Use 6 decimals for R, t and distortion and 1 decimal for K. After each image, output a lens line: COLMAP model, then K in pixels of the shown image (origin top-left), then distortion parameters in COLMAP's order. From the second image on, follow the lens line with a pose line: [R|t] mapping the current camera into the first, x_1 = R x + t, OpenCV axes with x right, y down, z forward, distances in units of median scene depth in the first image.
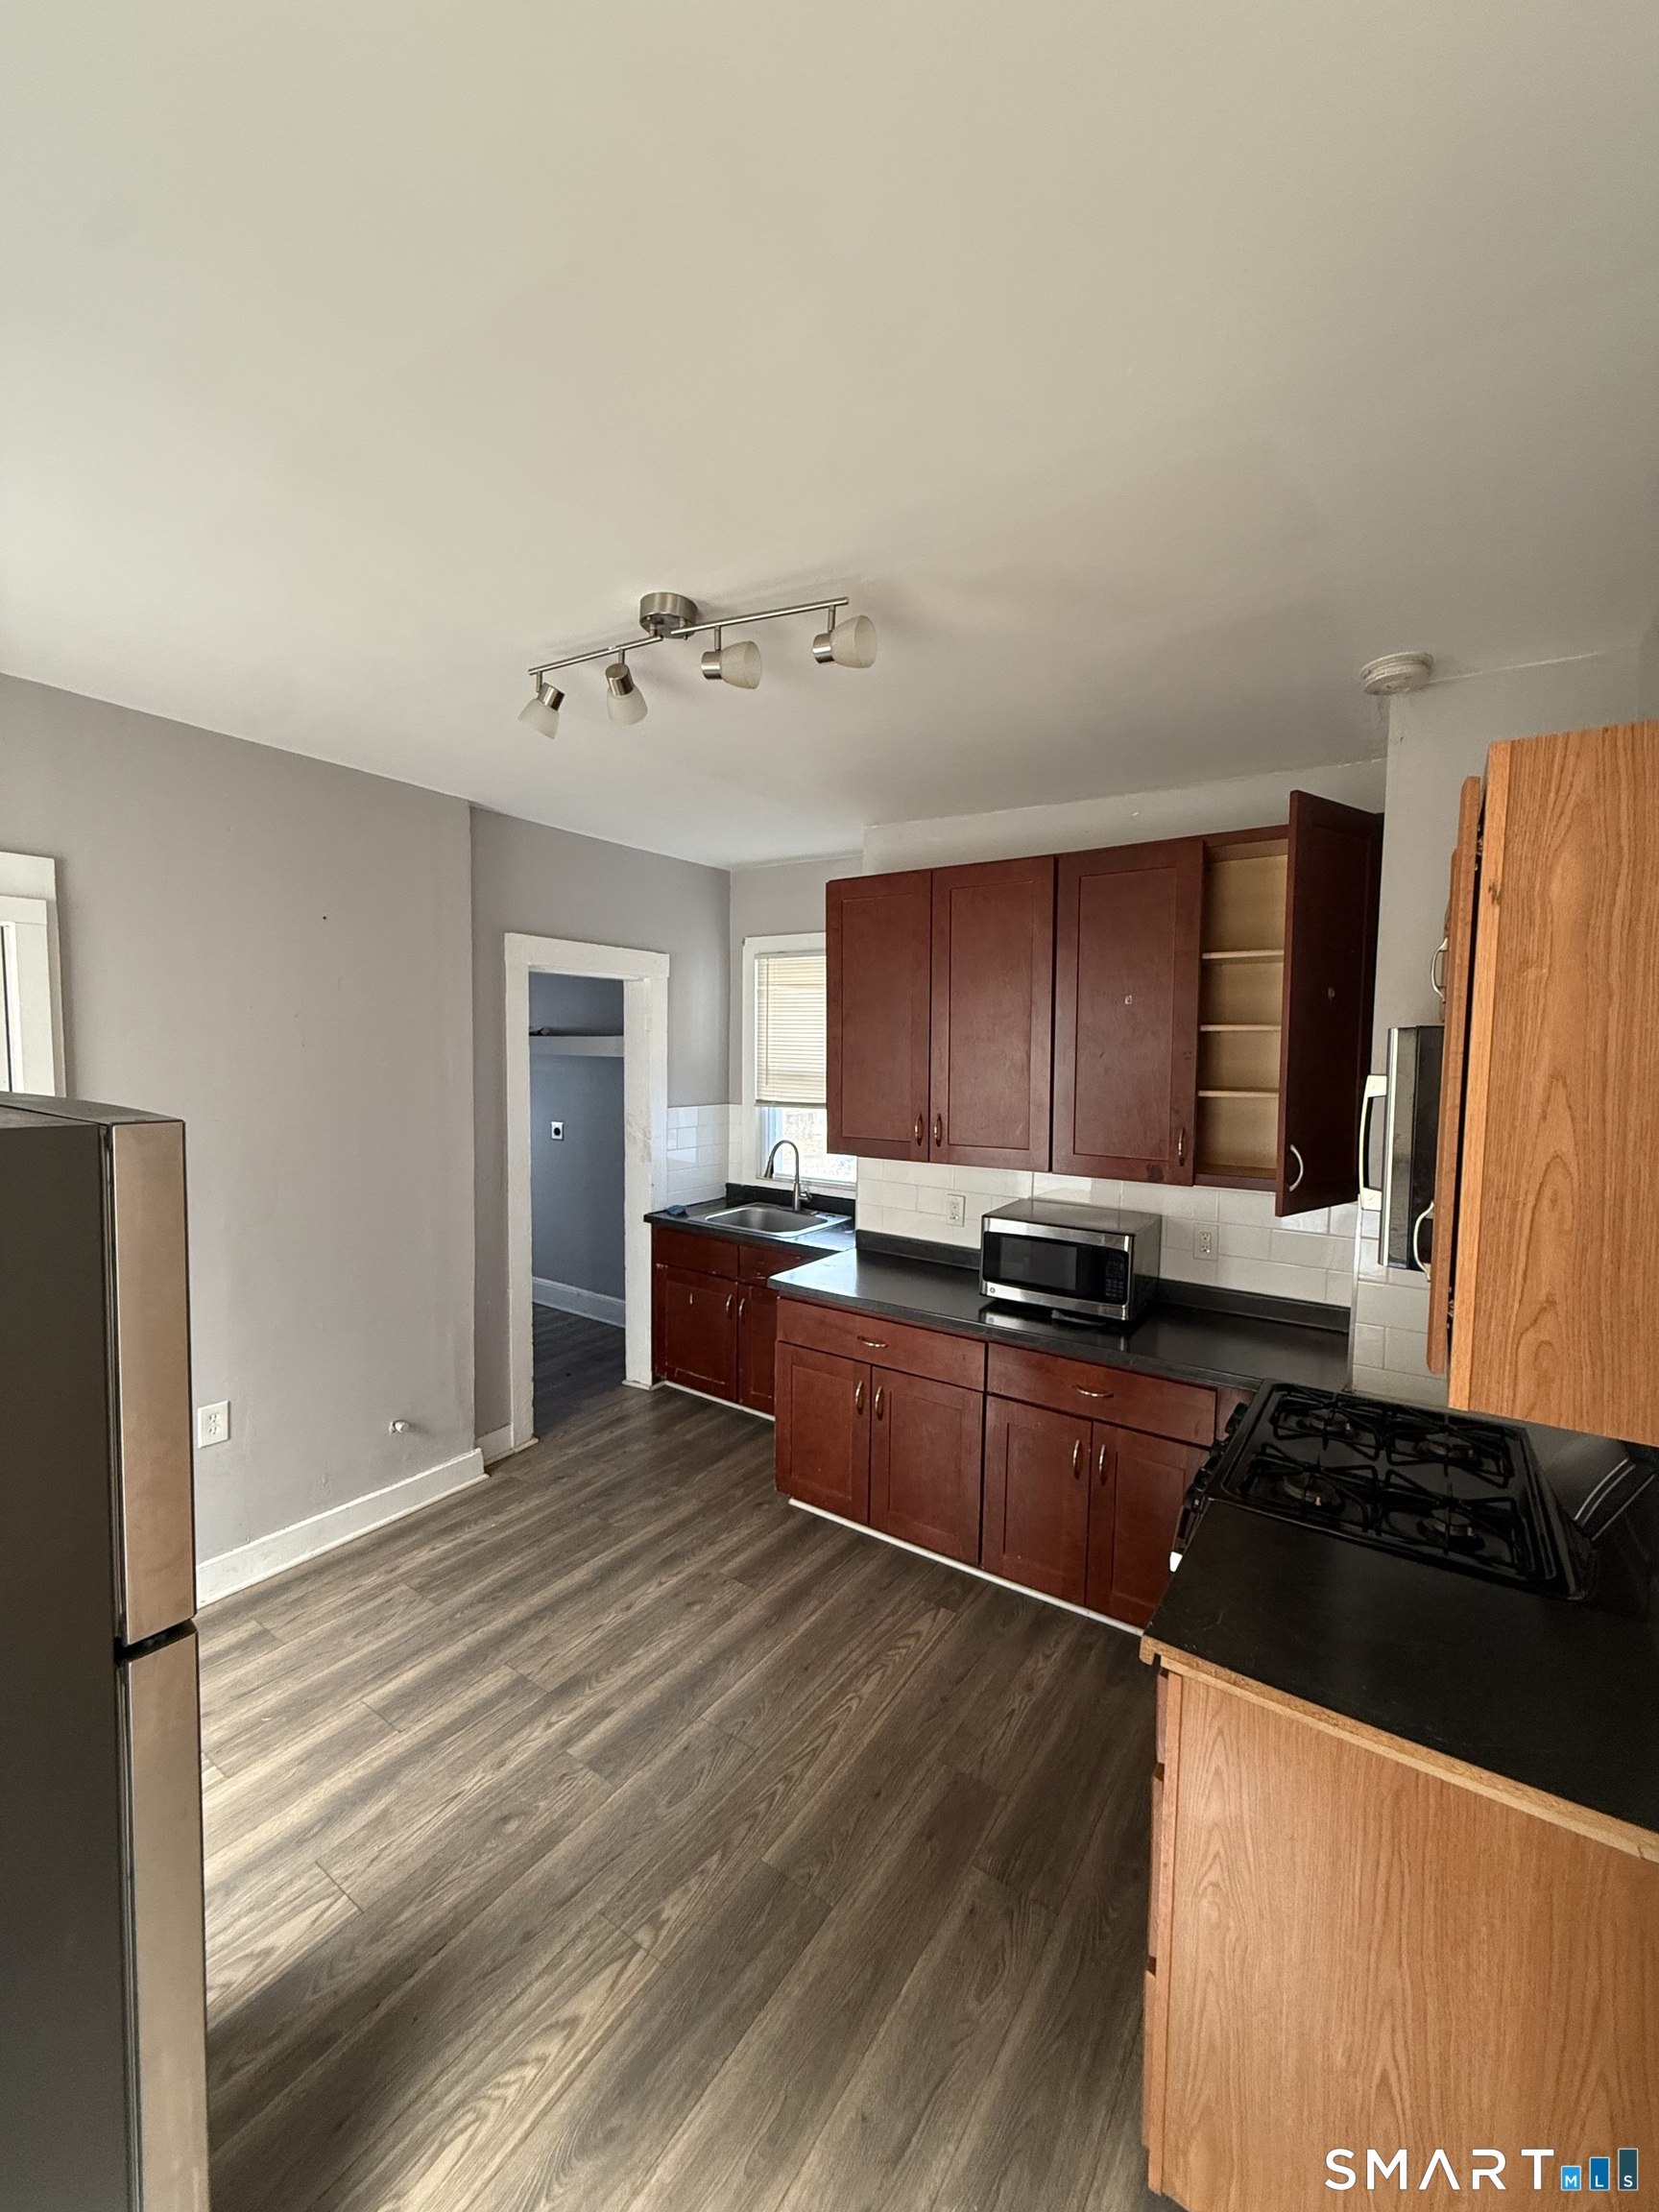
lens RADIAL K [[885.3, 0, 829.5], [0, 885.3, 1106.0], [0, 0, 1]] dist [-0.000198, 0.000064]
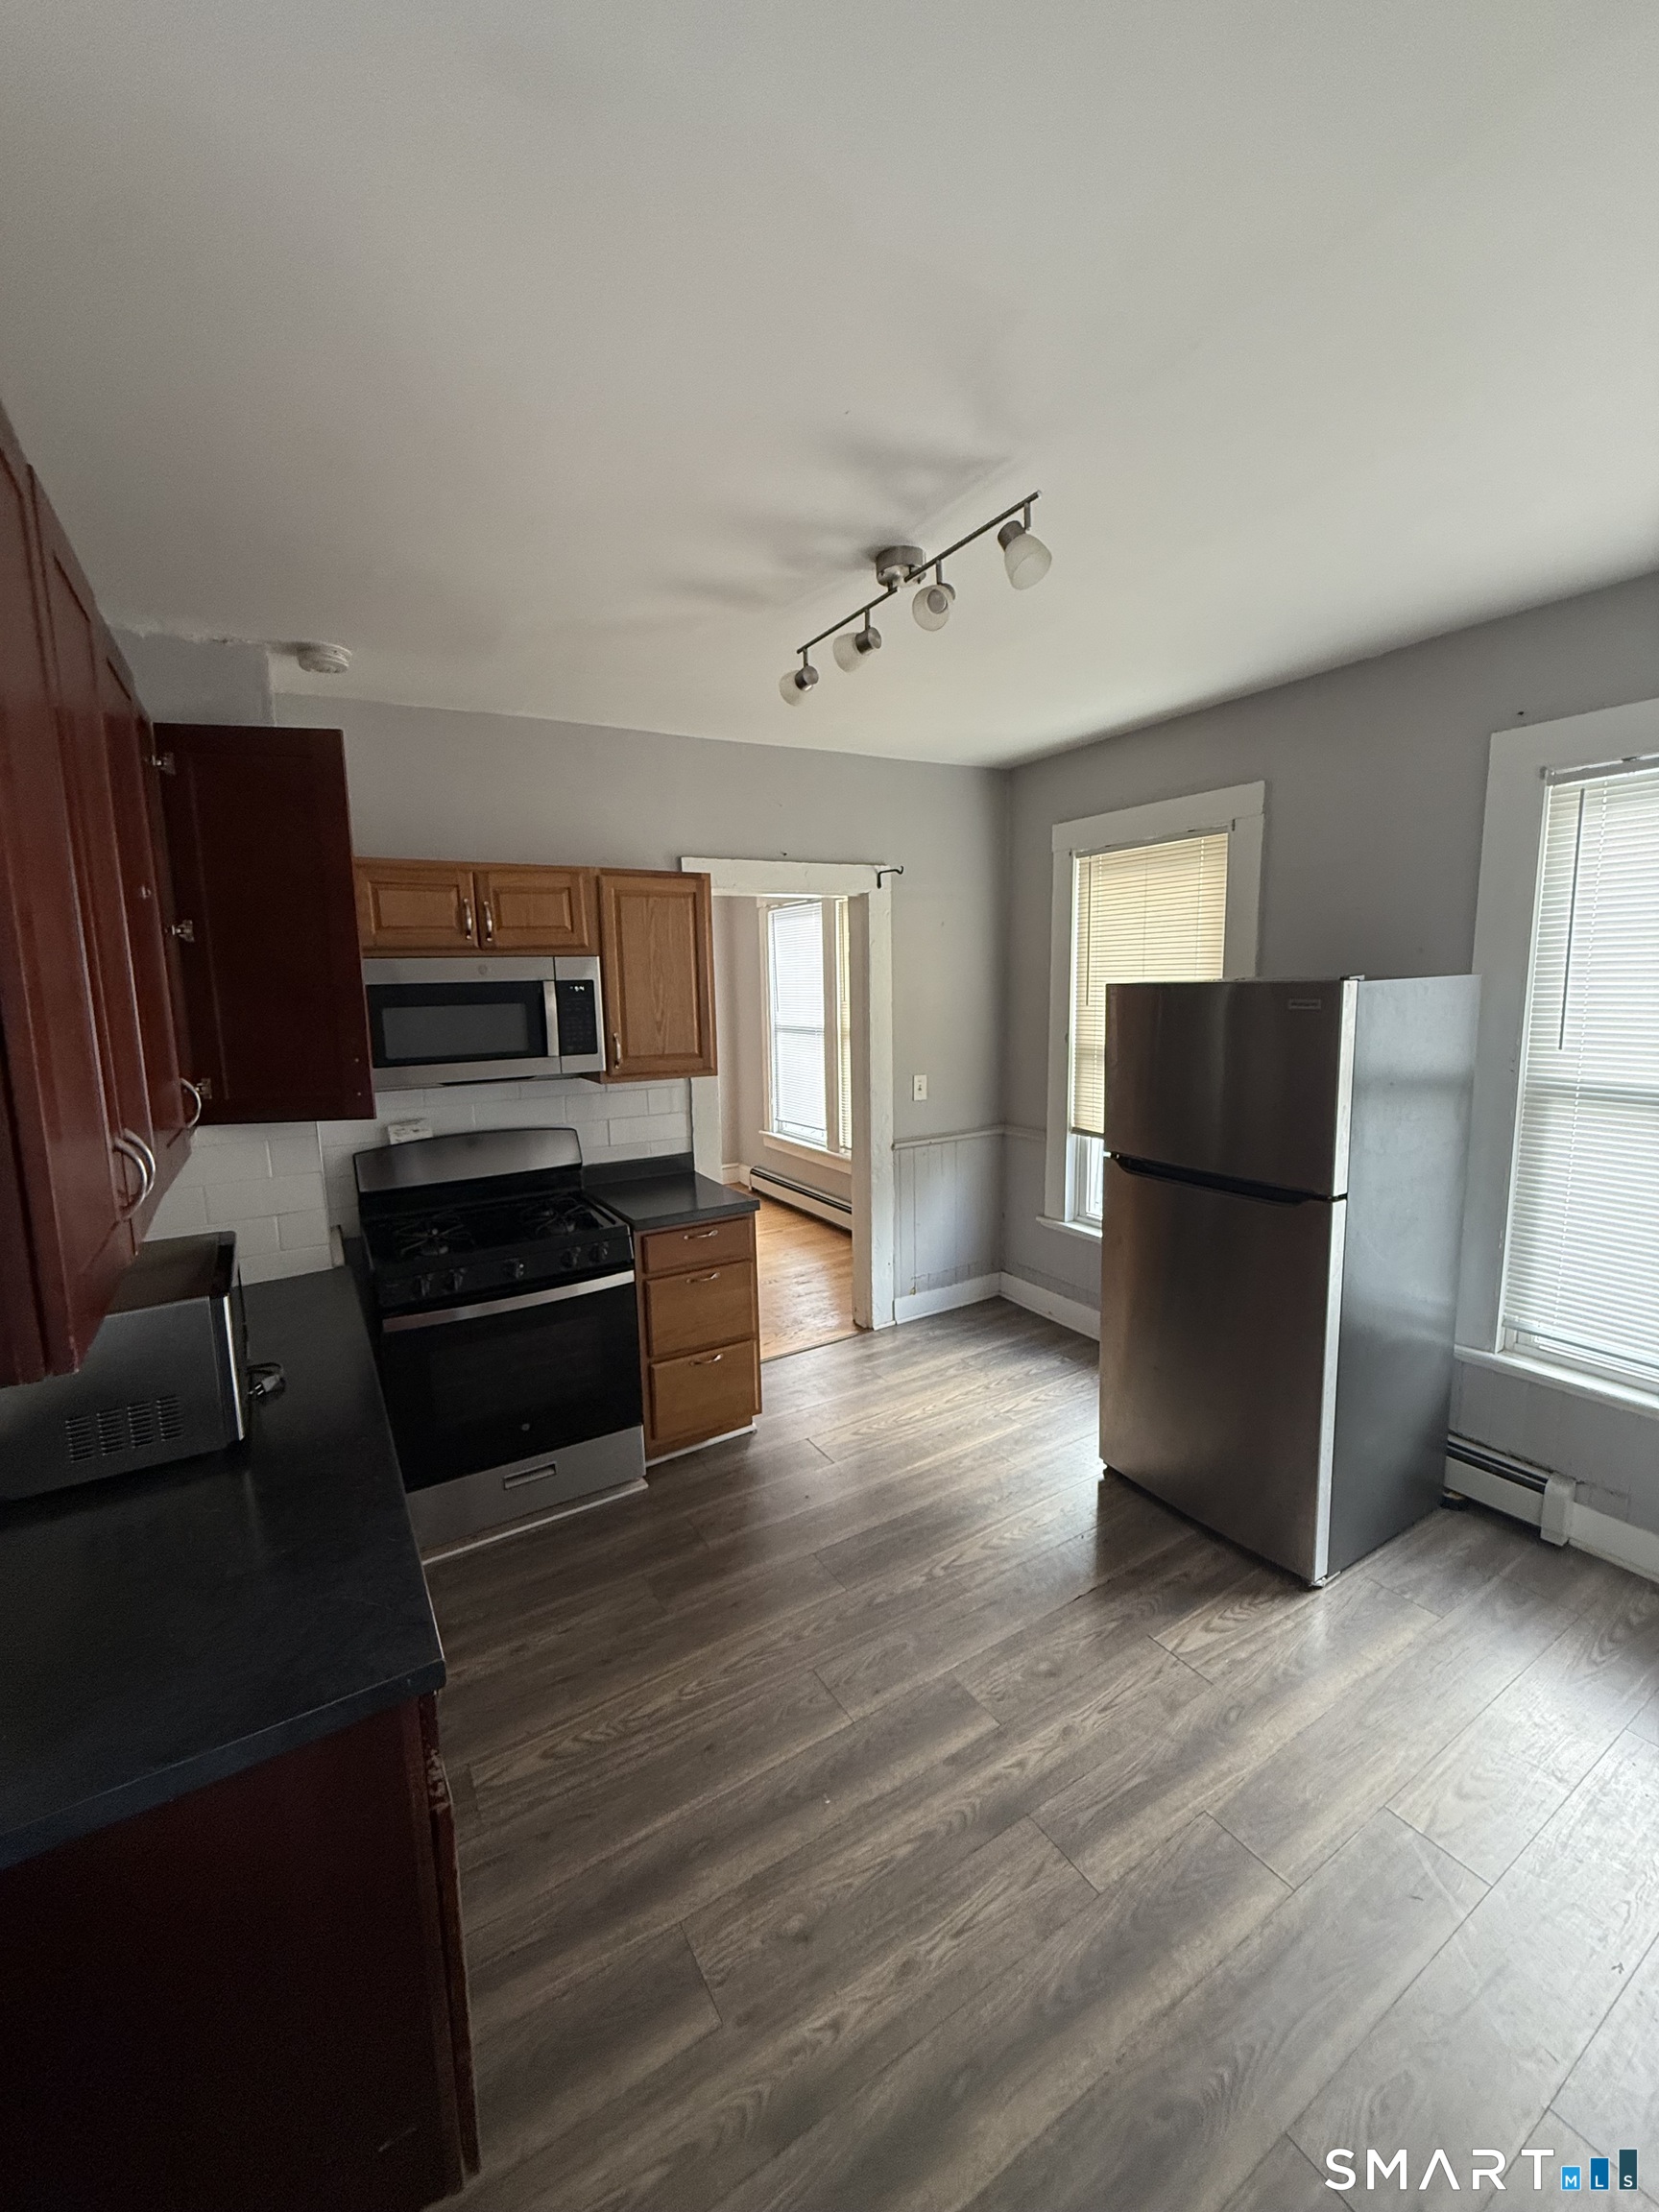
lens RADIAL K [[885.3, 0, 829.5], [0, 885.3, 1106.0], [0, 0, 1]] dist [-0.000198, 0.000064]
pose [[-0.909835, -0.052384, 0.411651, -0.456107], [0.041241, 0.975675, 0.215309, -0.102939], [-0.412916, 0.212872, -0.885542, 1.657833]]
